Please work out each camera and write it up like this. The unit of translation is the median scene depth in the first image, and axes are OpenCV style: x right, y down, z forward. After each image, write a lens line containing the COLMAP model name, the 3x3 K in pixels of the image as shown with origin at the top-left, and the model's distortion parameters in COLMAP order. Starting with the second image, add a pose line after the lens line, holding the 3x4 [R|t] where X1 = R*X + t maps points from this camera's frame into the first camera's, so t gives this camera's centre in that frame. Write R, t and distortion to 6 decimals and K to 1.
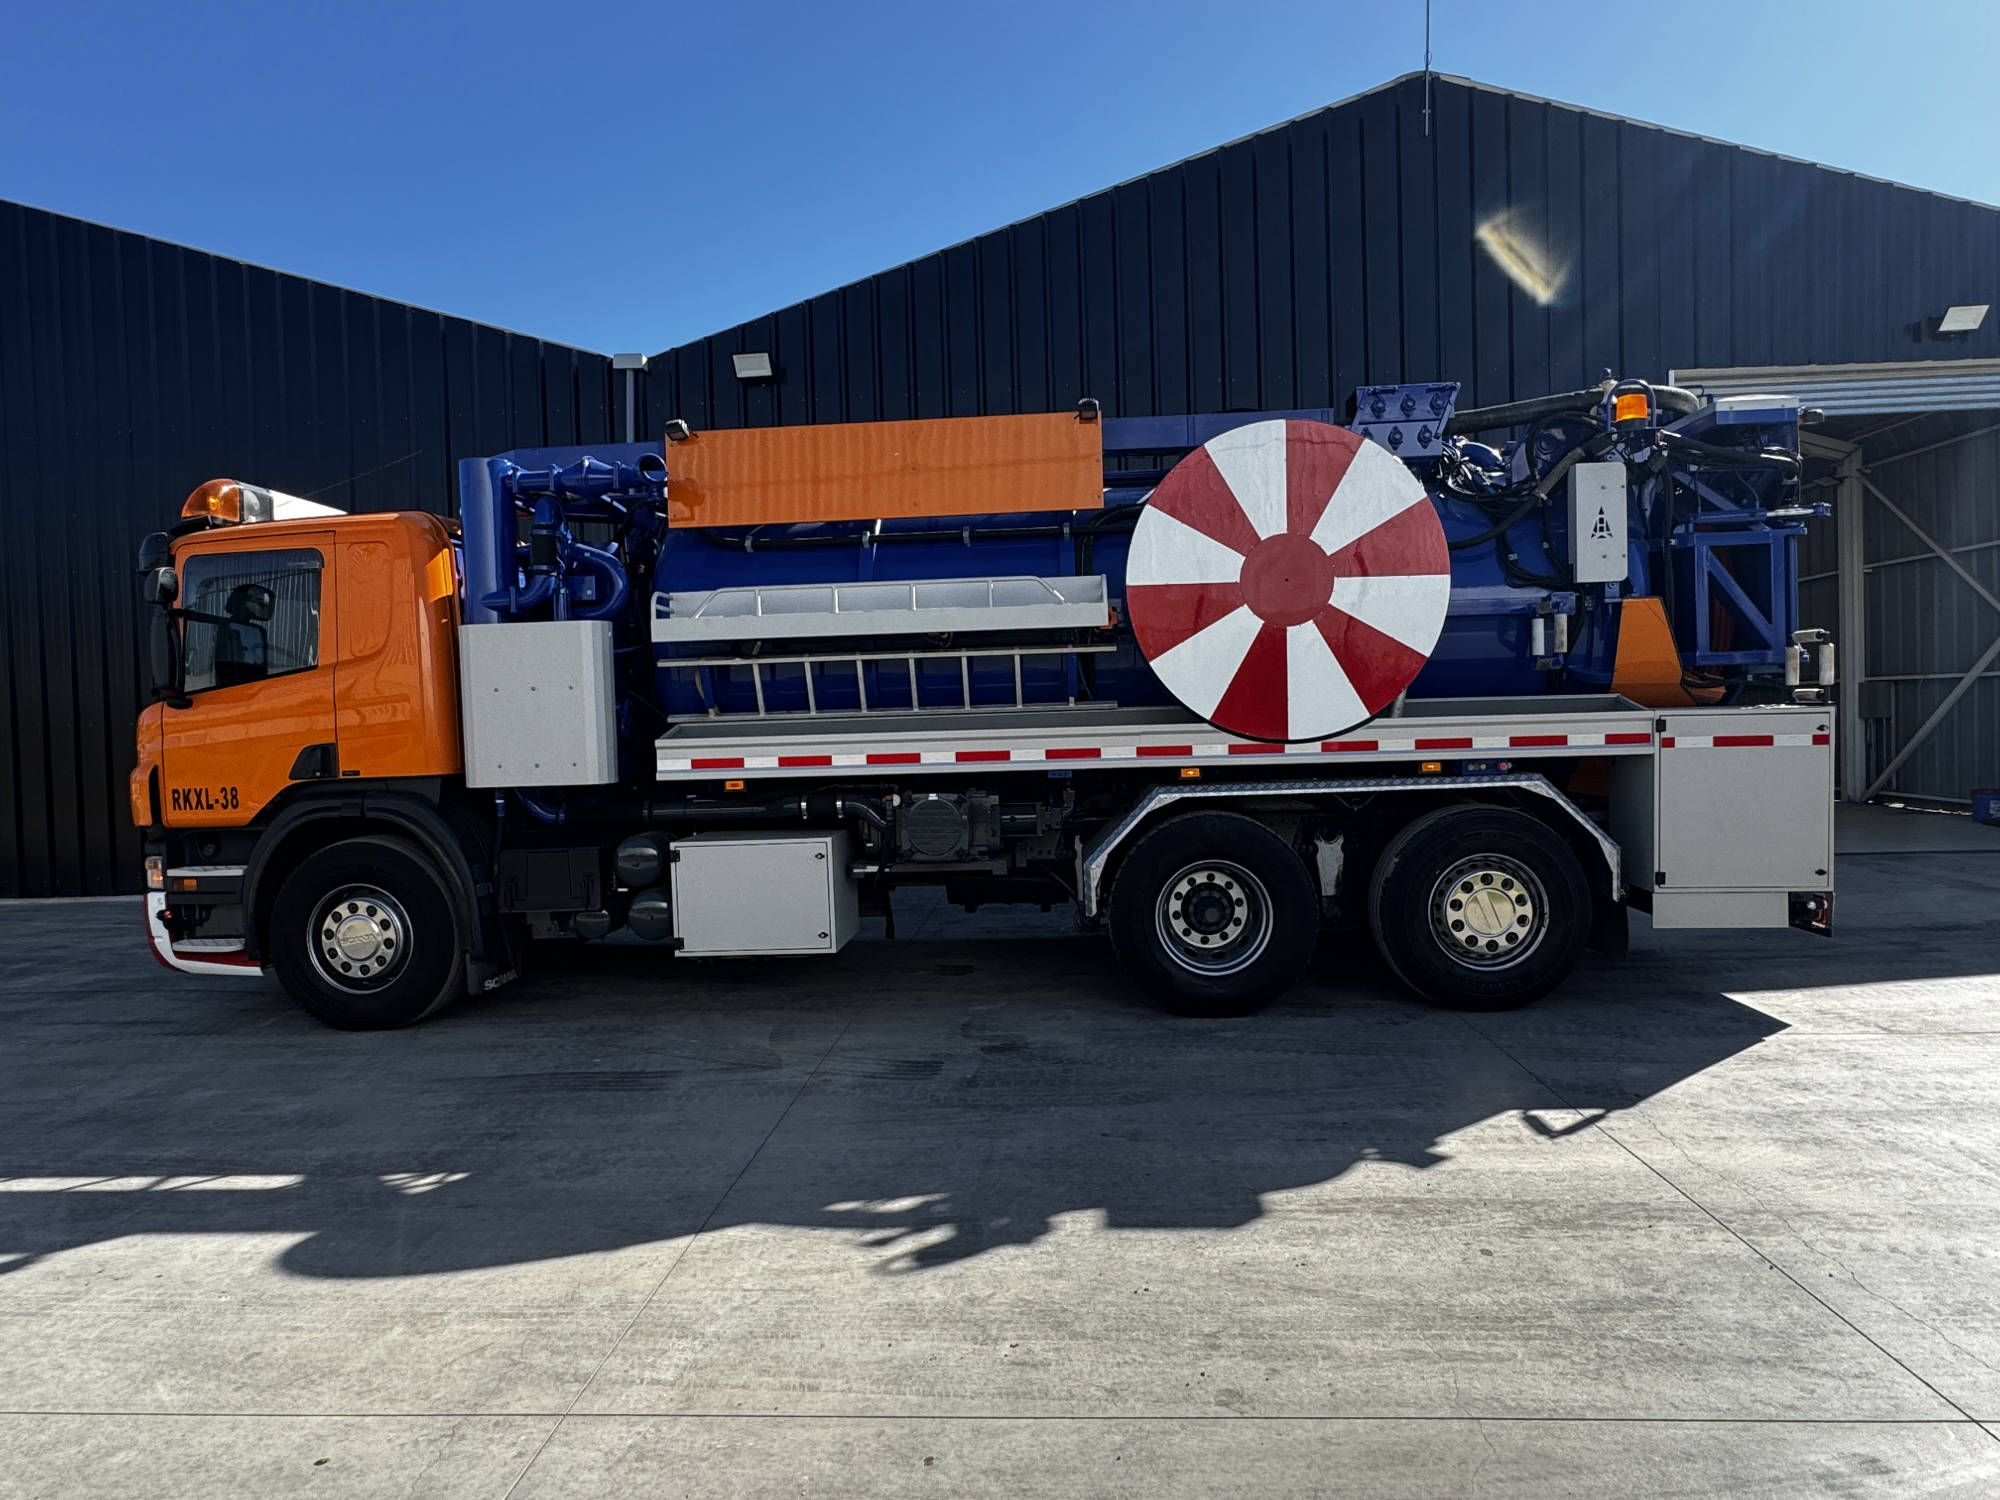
lens RADIAL K [[1191.4, 0, 999.1], [0, 1191.4, 765.9], [0, 0, 1]] dist [-0.007009, 0.000945]
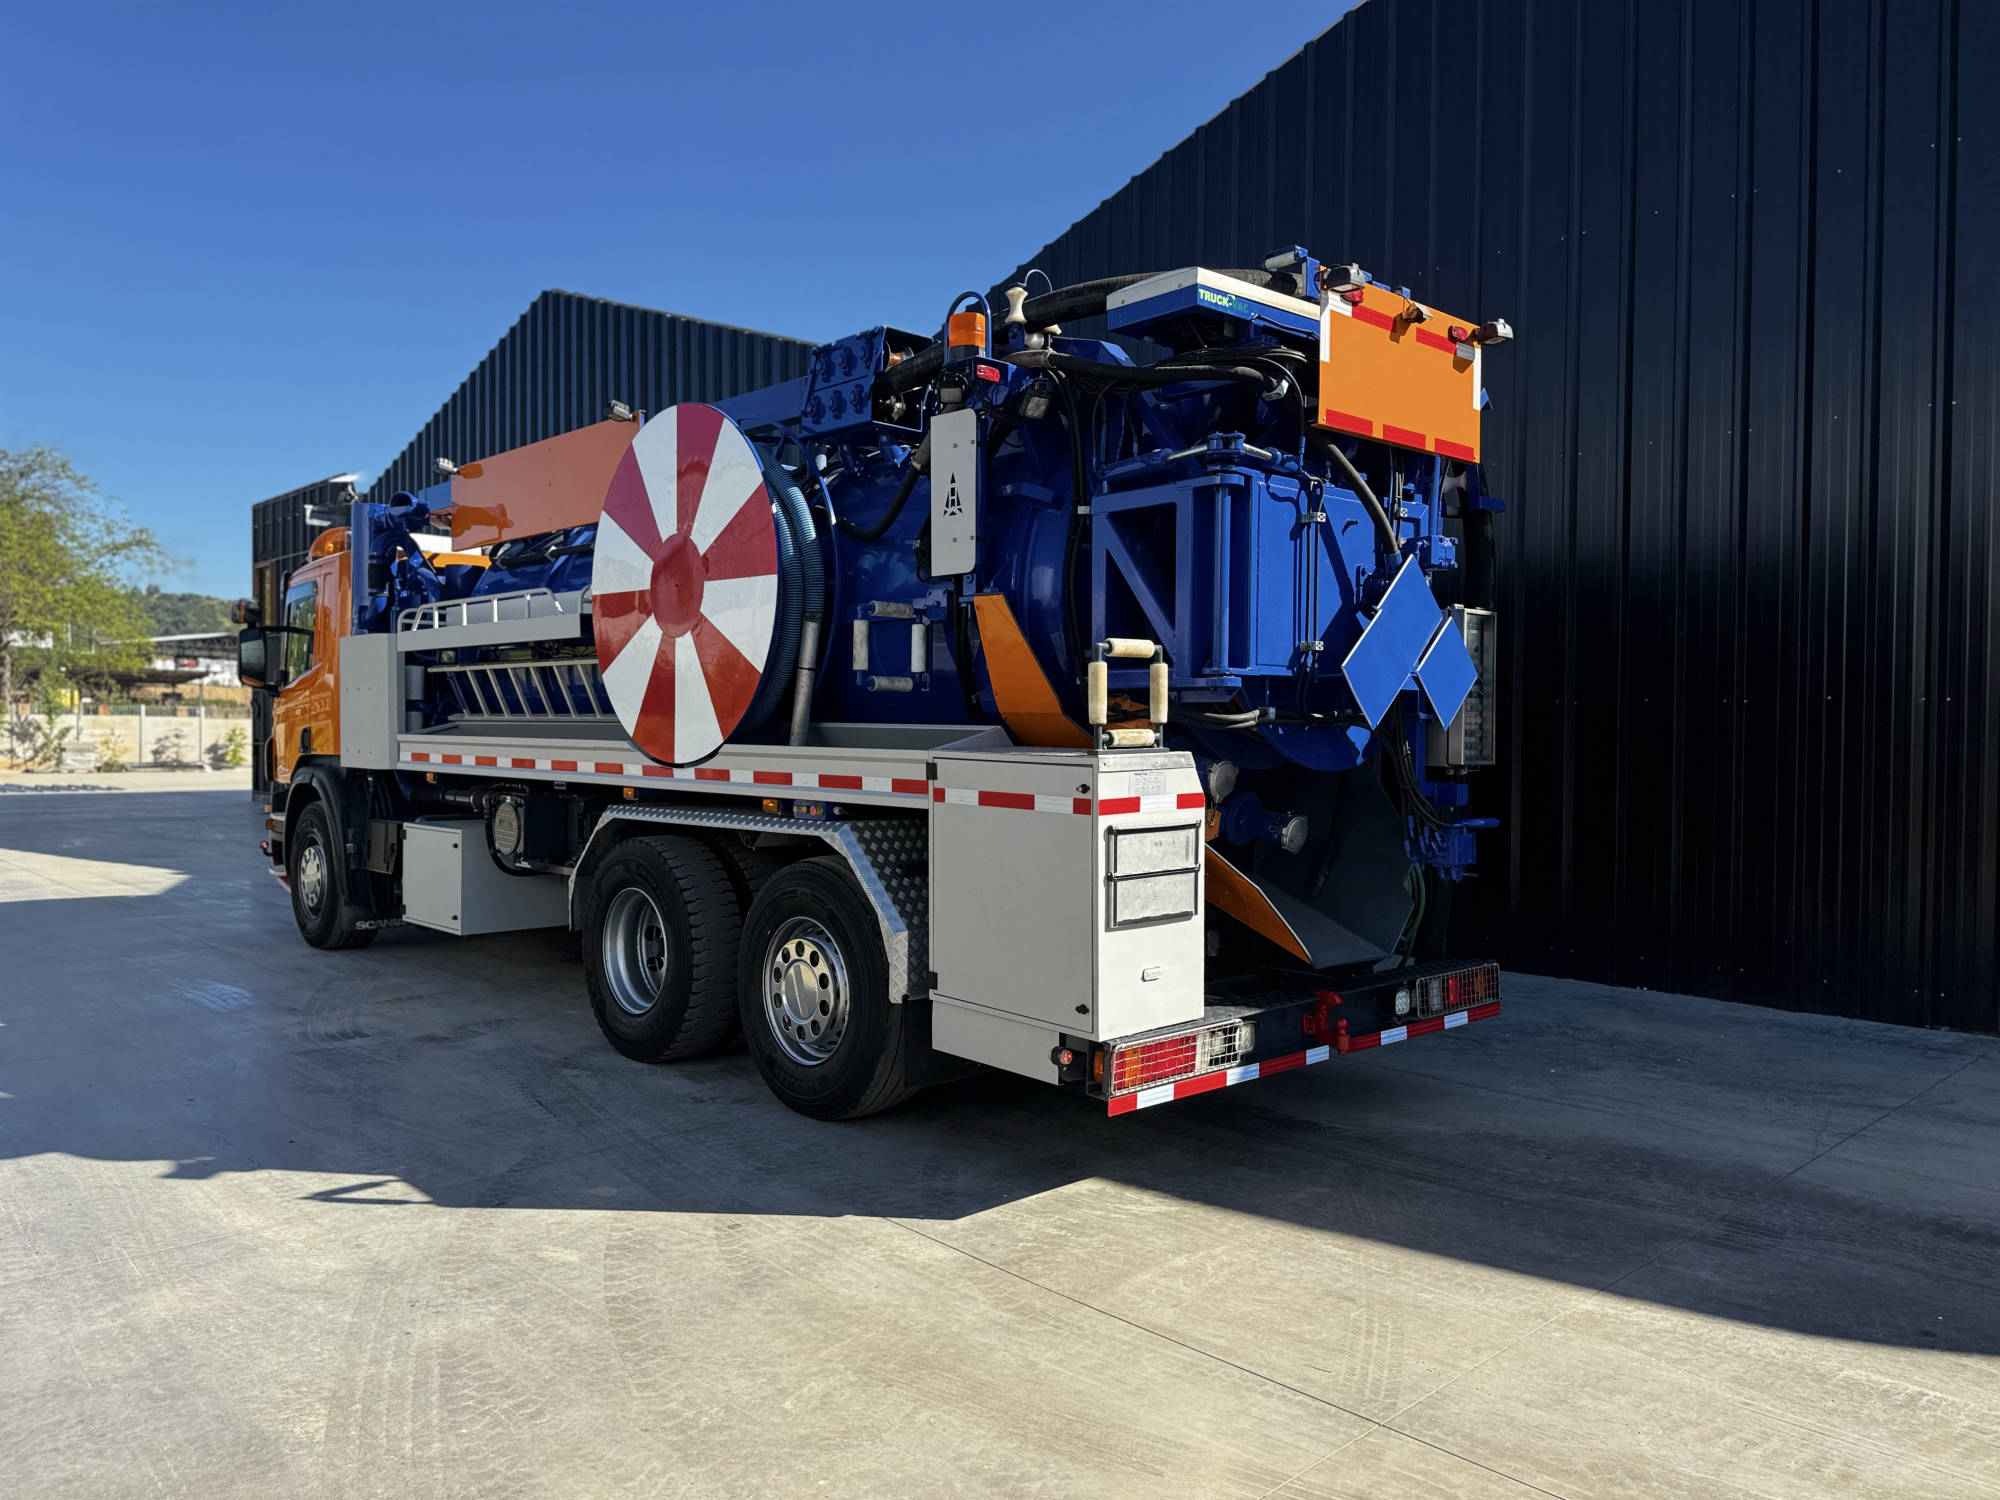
lens RADIAL K [[1409.5, 0, 1004.6], [0, 1409.5, 739.8], [0, 0, 1]] dist [0.037258, -0.032055]
pose [[0.733732, 0.043968, -0.678015, 1.145293], [-0.060688, 0.998156, -0.000946, -0.053645], [0.676723, 0.041842, 0.735047, 0.386783]]
